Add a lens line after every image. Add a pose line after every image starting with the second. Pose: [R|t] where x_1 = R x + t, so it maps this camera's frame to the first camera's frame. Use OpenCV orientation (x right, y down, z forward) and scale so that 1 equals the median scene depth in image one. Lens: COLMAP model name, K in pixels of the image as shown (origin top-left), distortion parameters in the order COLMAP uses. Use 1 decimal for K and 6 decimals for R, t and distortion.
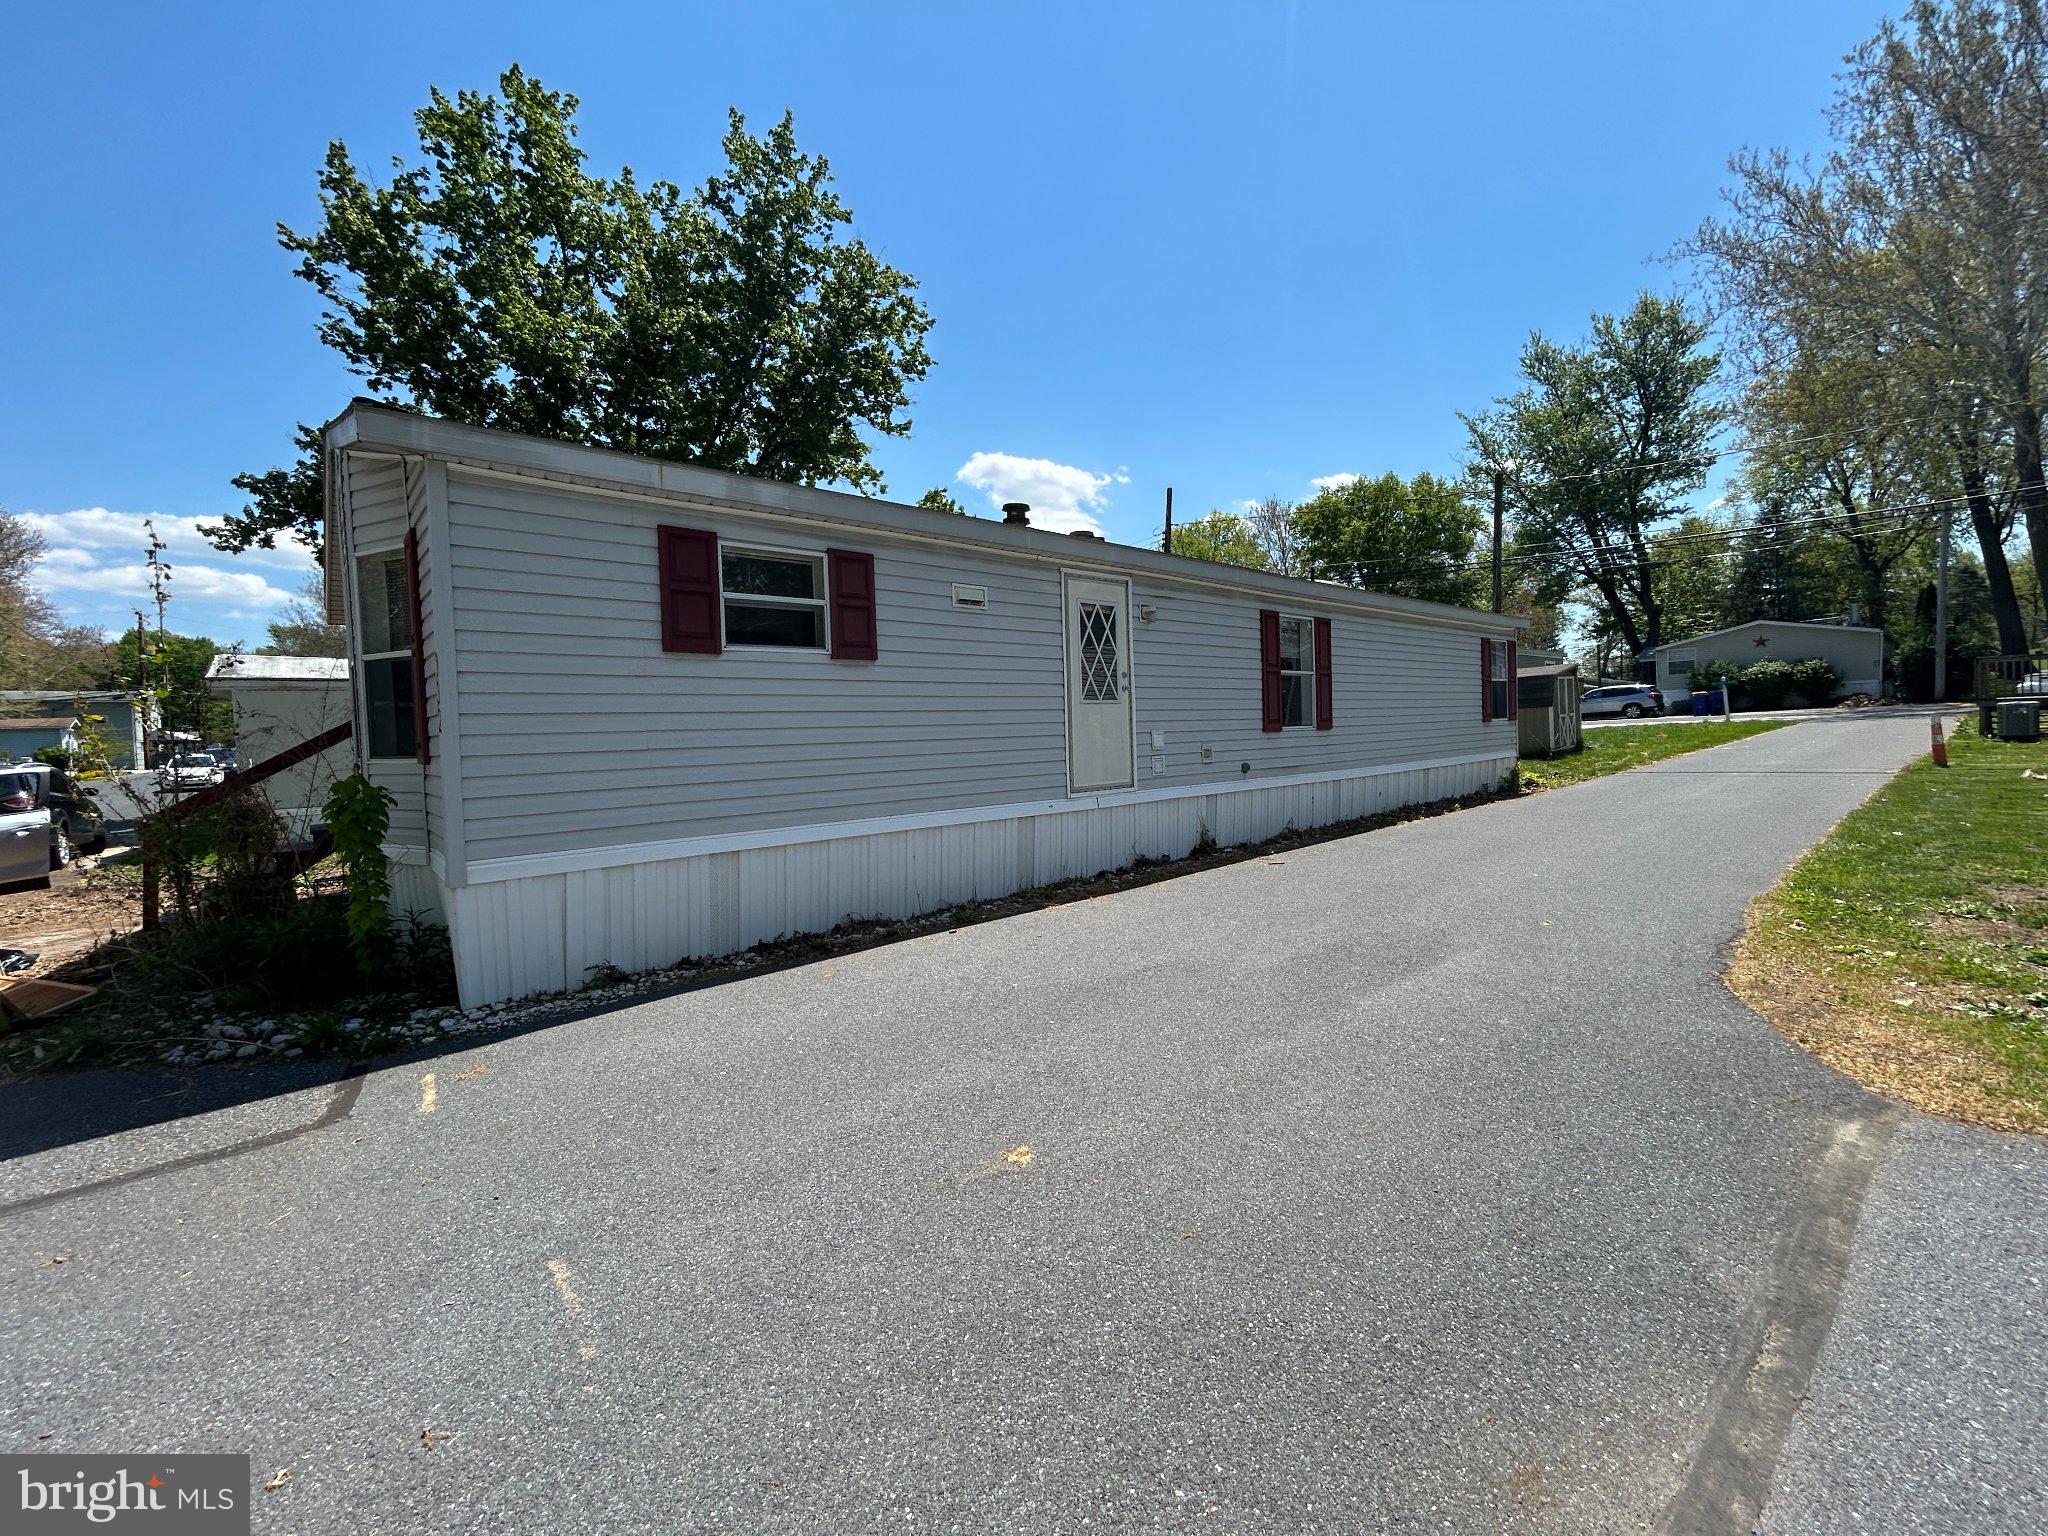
lens RADIAL K [[835.0, 0, 1024.0], [0, 835.0, 768.0], [0, 0, 1]] dist [-0.001665, 0.001147]
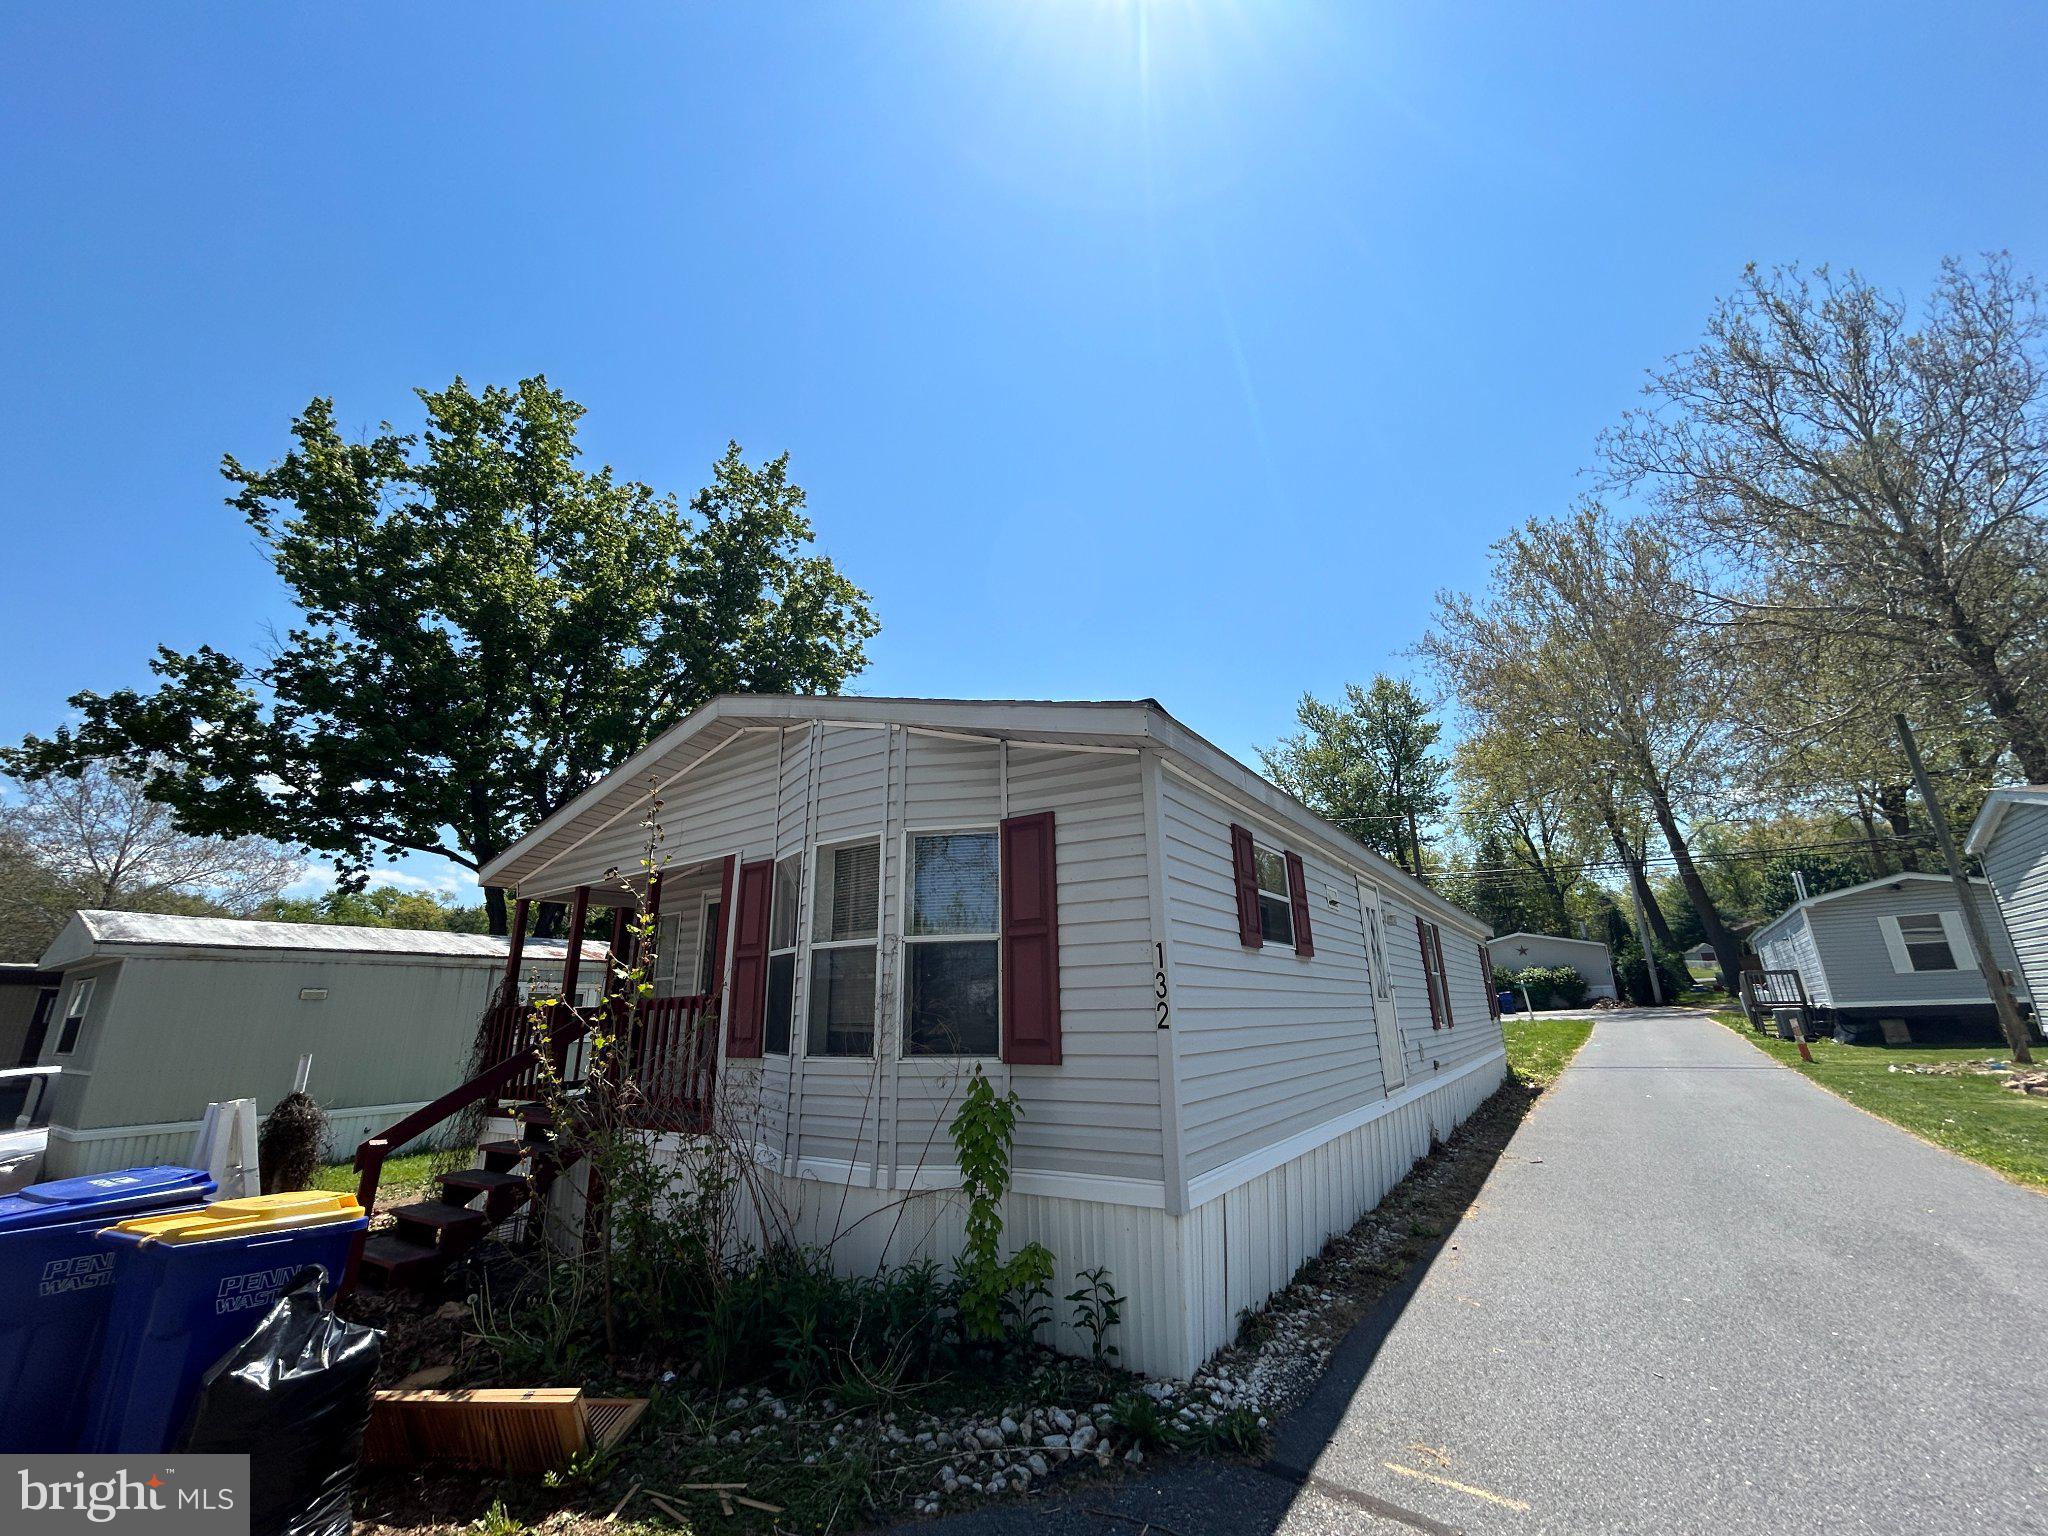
lens RADIAL K [[832.5, 0, 1024.0], [0, 832.5, 768.0], [0, 0, 1]] dist [0.000340, 0.000271]
pose [[0.966519, 0.085260, 0.242016, -0.197143], [0.000122, 0.943030, -0.332709, -0.001422], [-0.256595, 0.321599, 0.911446, 0.017440]]
